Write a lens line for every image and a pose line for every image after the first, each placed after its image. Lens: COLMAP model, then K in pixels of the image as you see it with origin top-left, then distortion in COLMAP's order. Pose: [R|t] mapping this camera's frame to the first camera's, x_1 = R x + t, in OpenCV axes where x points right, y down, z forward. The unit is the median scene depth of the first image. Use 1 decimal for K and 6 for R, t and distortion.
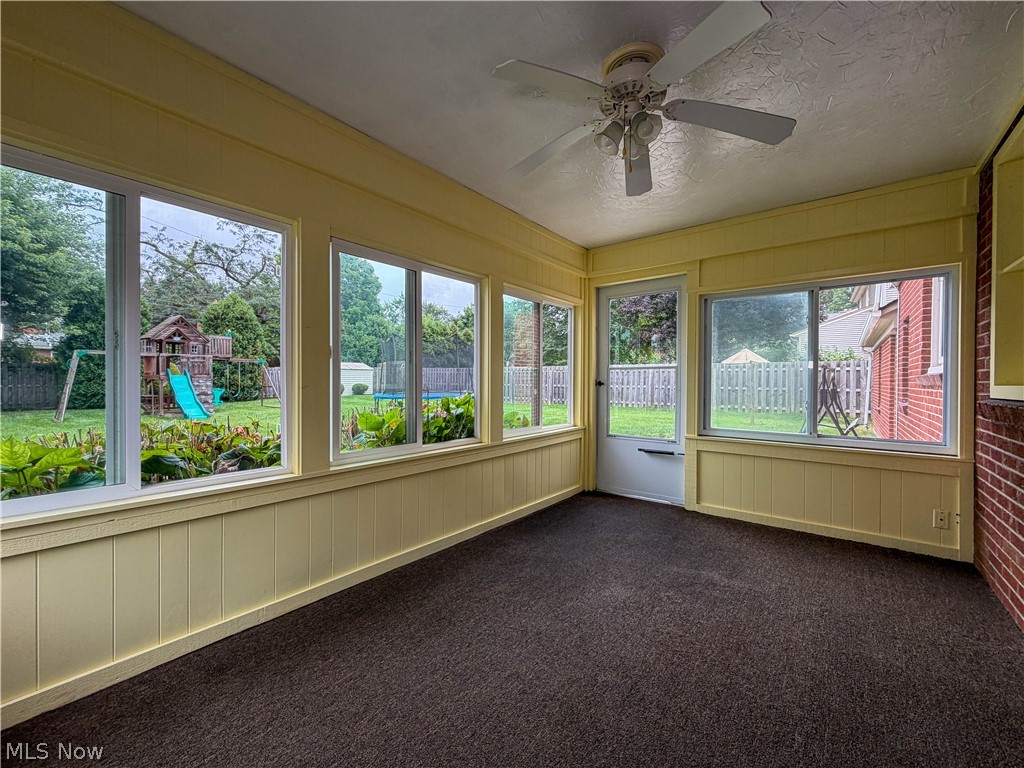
lens RADIAL K [[411.4, 0, 515.2], [0, 411.4, 383.3], [0, 0, 1]] dist [-0.002488, 0.000600]
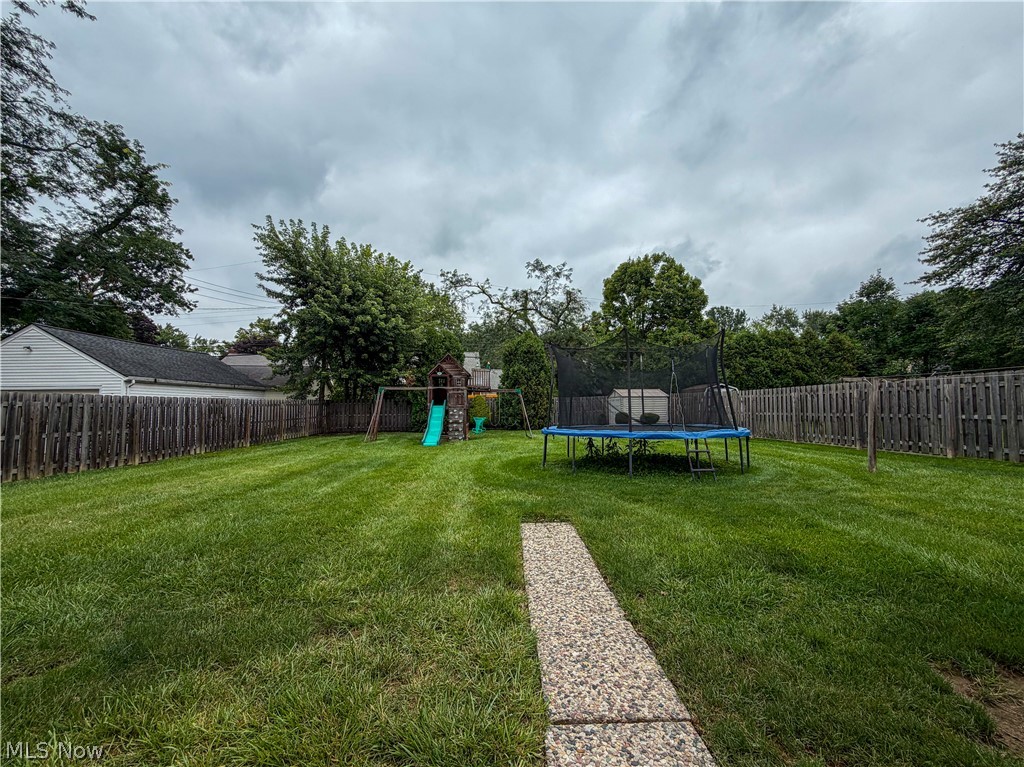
lens RADIAL K [[411.4, 0, 514.3], [0, 411.4, 378.7], [0, 0, 1]] dist [-0.002488, 0.000600]
pose [[0.629330, -0.065471, -0.774375, 0.110385], [-0.000192, 0.996432, -0.084401, 0.001490], [0.777138, 0.053265, 0.627072, 0.249358]]
